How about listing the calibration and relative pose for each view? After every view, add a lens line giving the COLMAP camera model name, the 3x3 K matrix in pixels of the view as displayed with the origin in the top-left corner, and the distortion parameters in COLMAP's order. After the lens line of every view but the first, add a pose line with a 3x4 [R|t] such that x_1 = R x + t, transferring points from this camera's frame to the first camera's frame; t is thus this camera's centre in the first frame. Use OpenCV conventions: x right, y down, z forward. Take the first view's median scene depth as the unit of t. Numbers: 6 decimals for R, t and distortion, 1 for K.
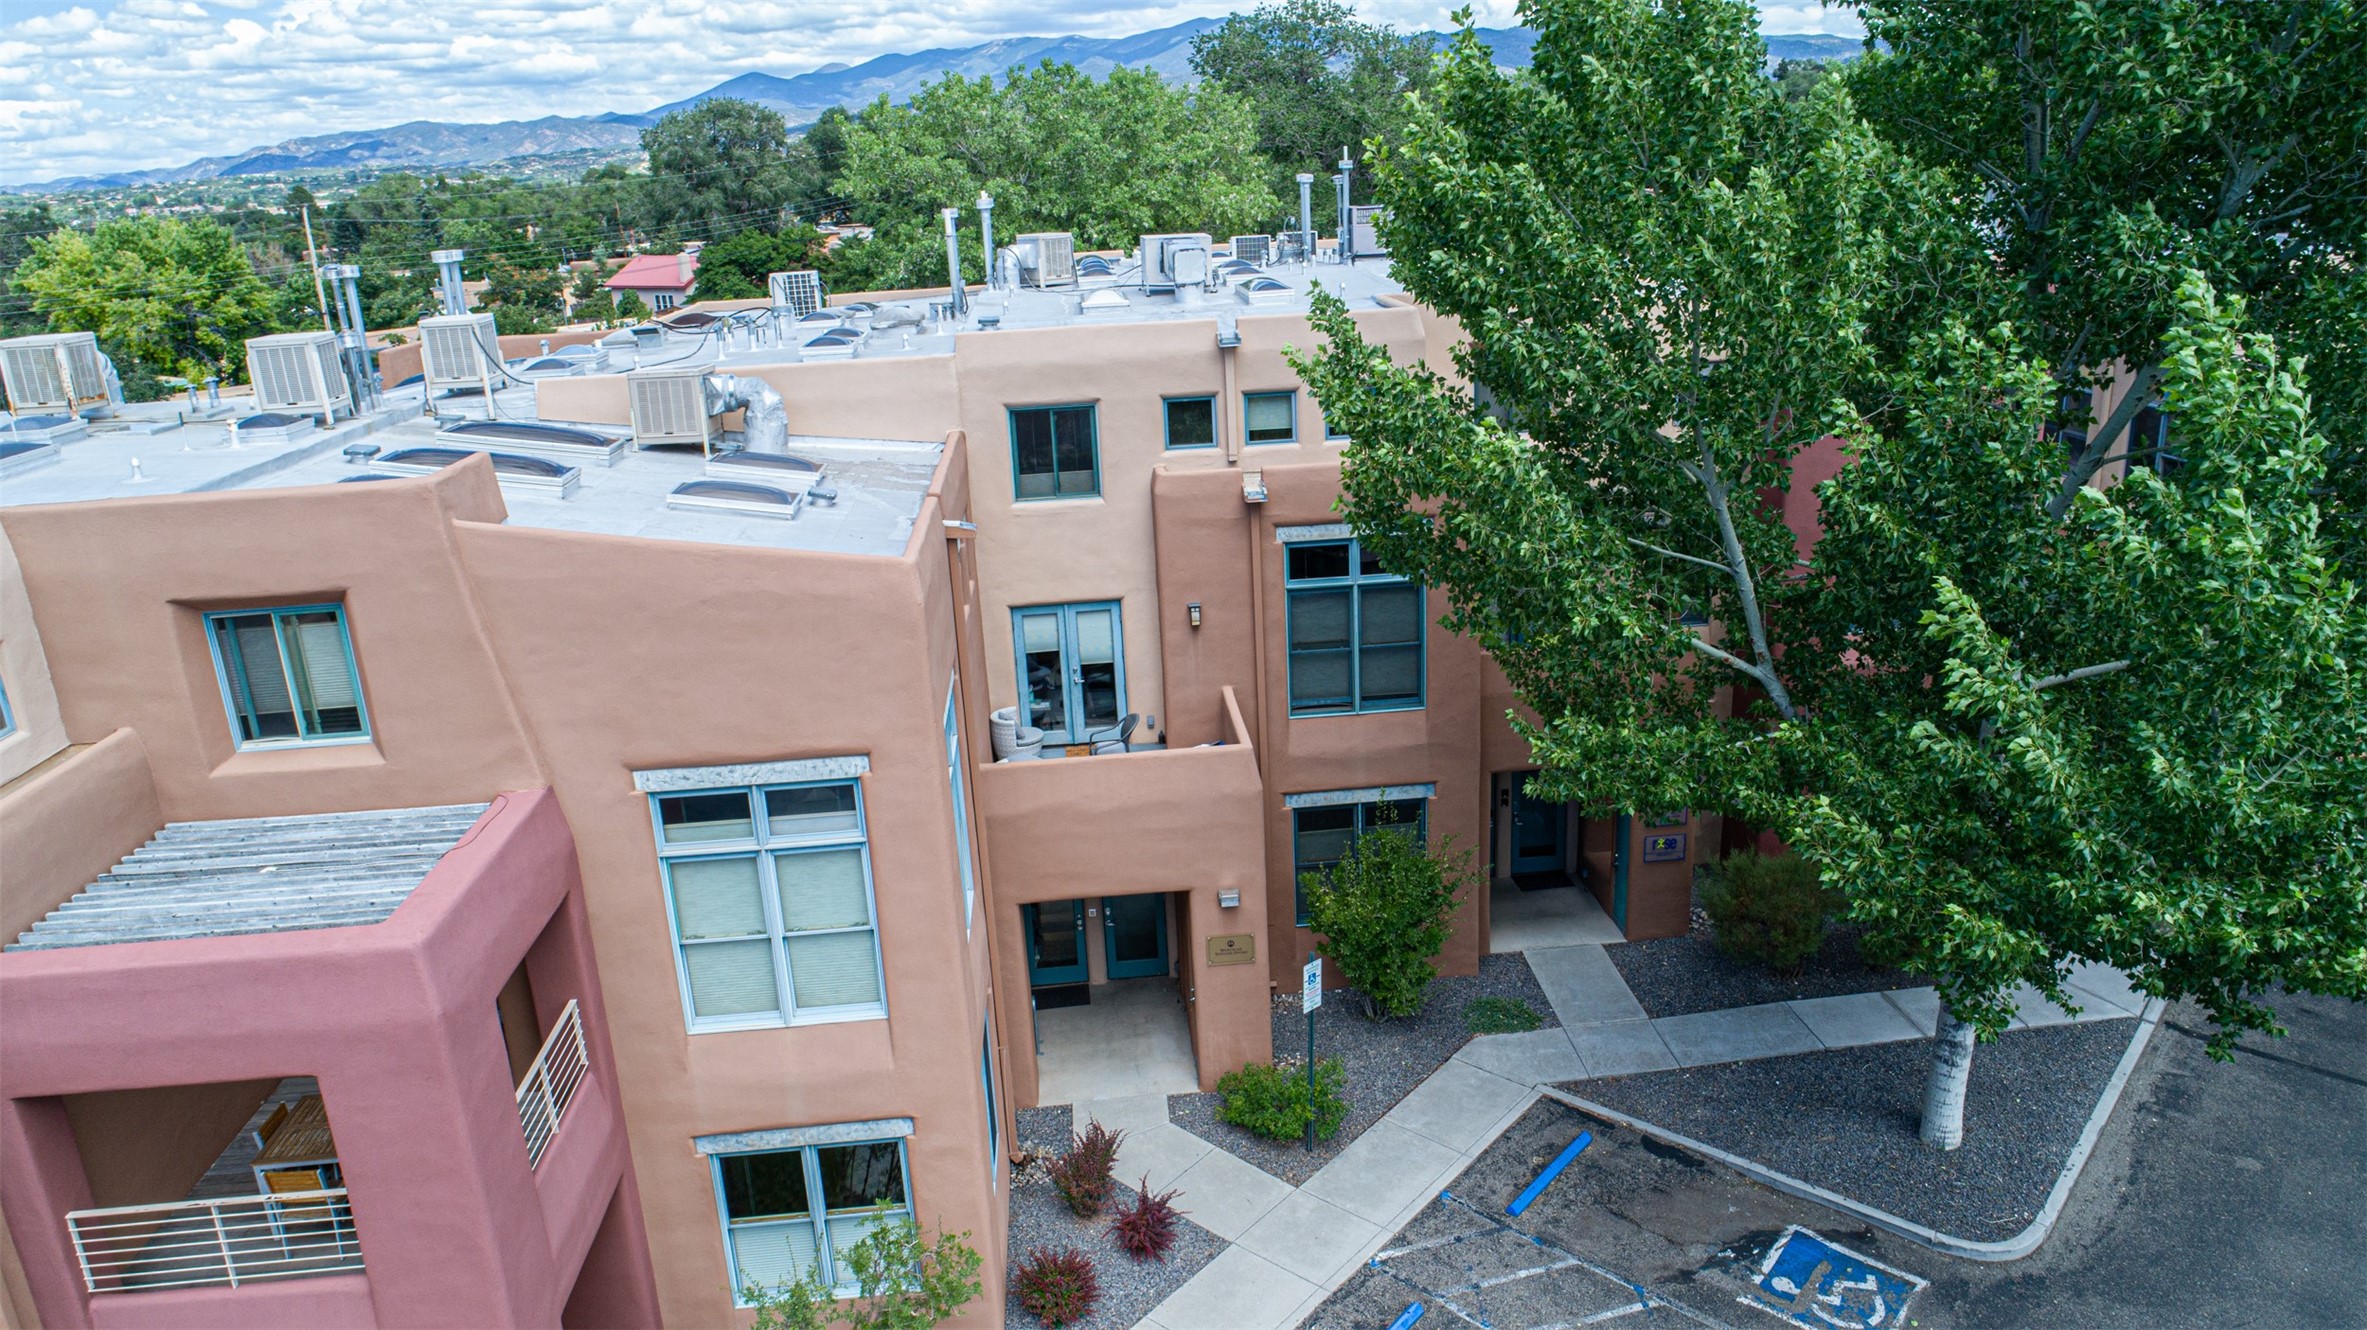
lens RADIAL K [[1593.2, 0, 1183.5], [0, 1593.2, 665.0], [0, 0, 1]] dist [-0.017349, 0.008247]
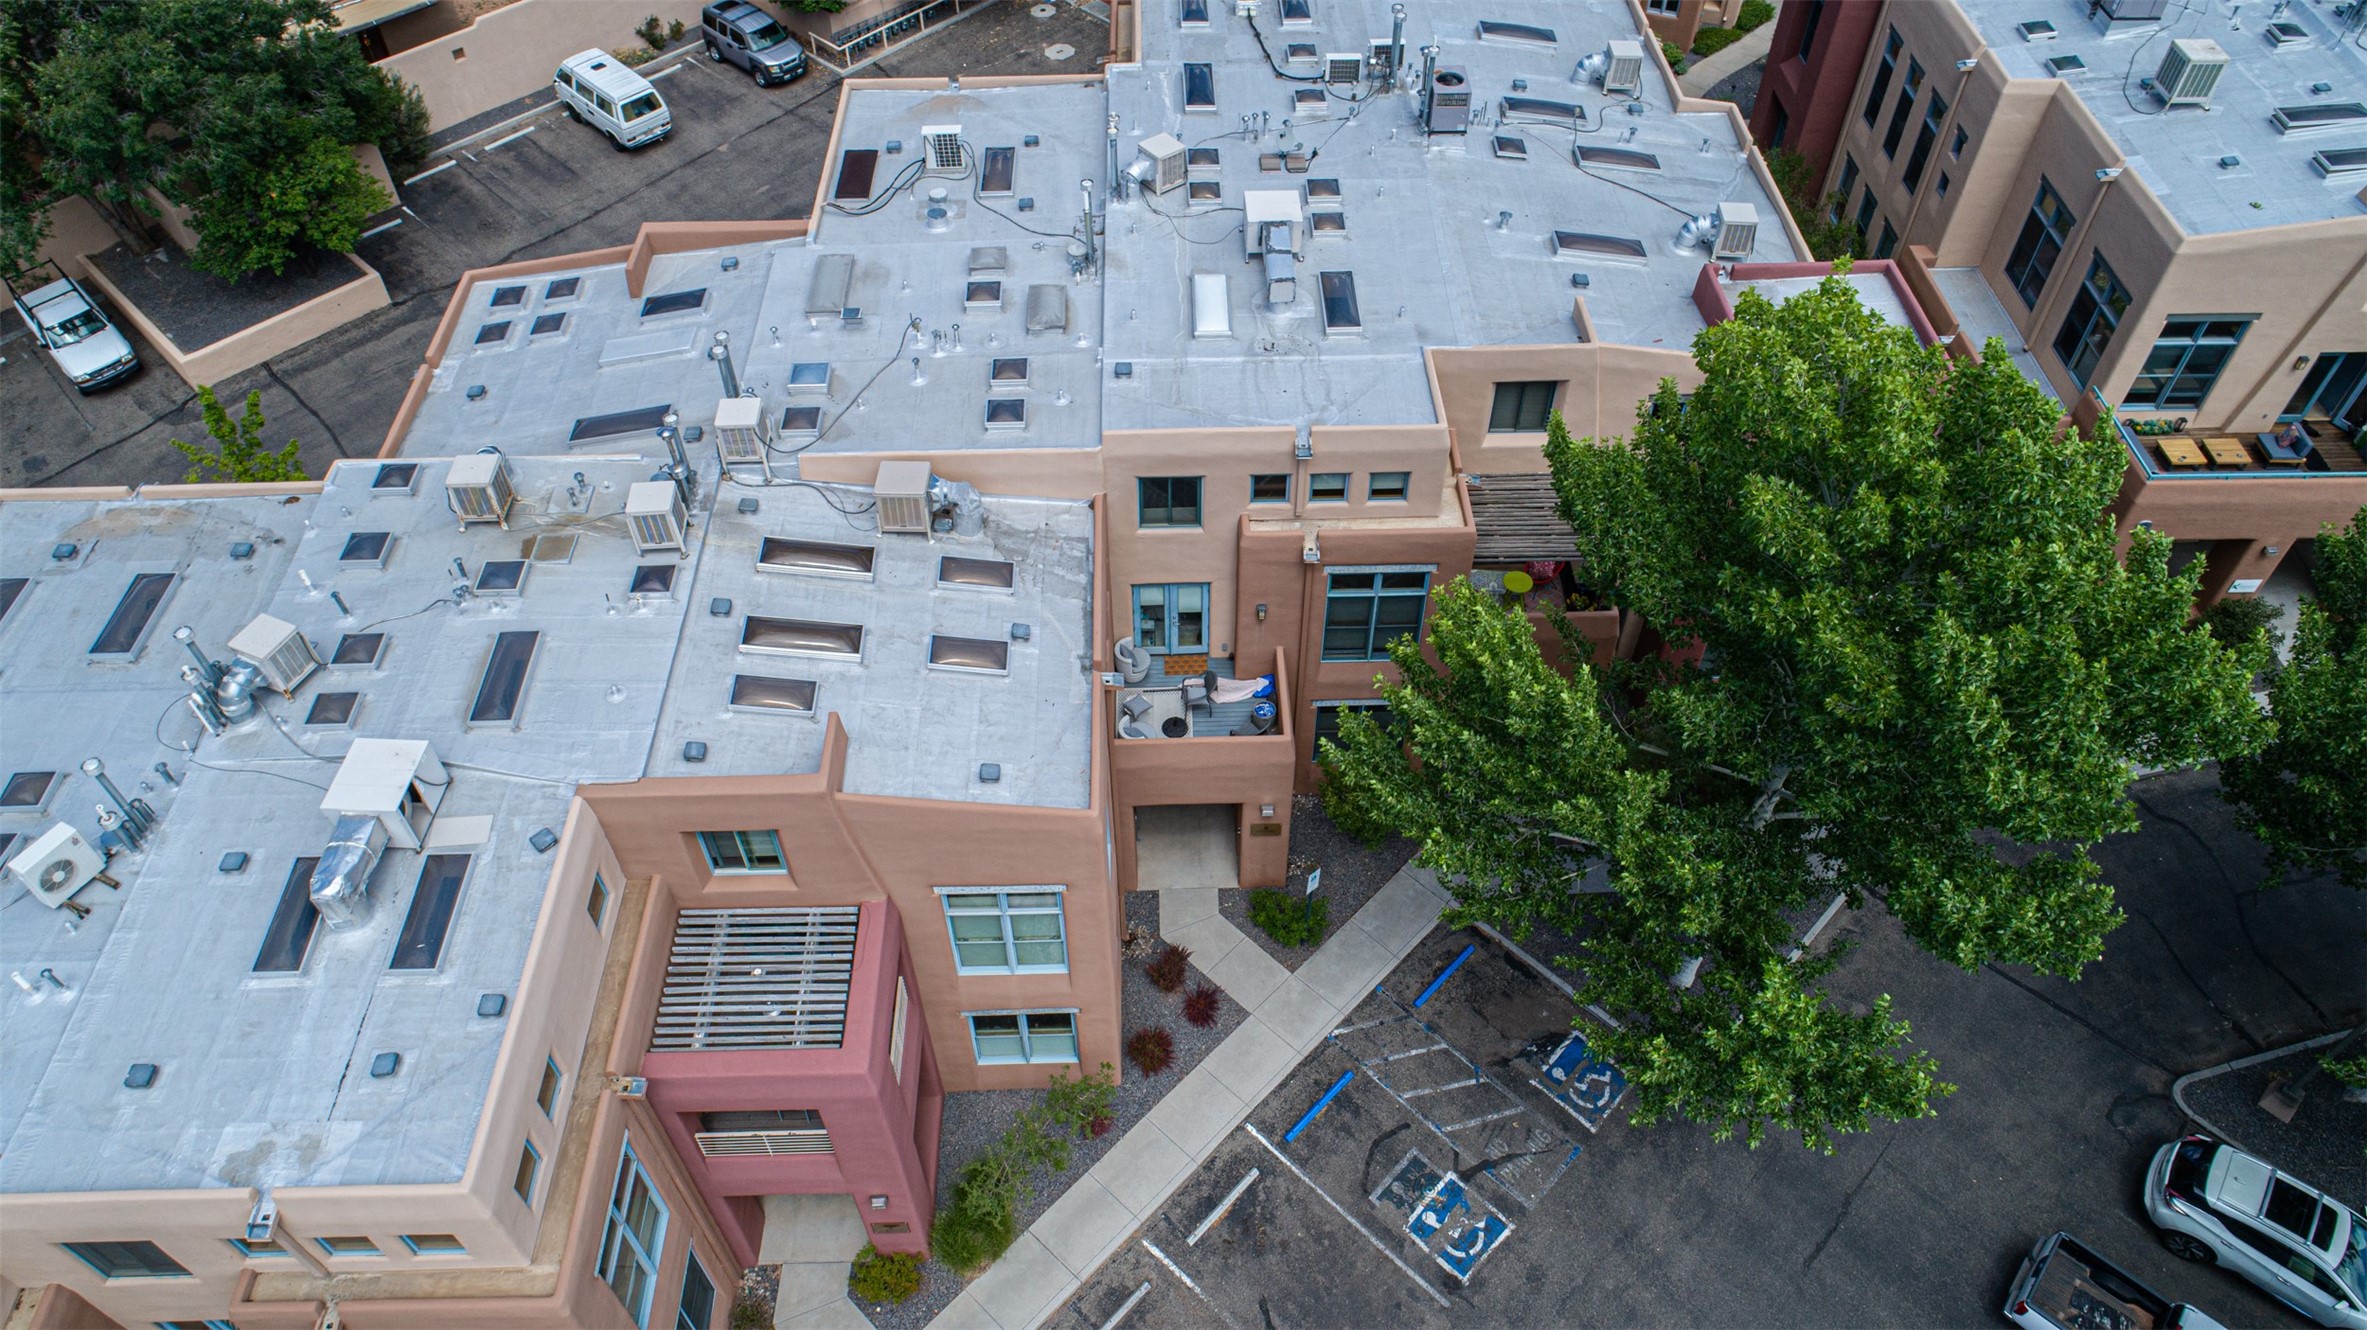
lens RADIAL K [[1593.2, 0, 1183.5], [0, 1593.2, 665.0], [0, 0, 1]] dist [-0.017349, 0.008247]
pose [[0.997480, 0.070932, -0.001341, -0.060761], [-0.060380, 0.858715, 0.508883, -0.756543], [0.037248, -0.507520, 0.860834, -0.272238]]
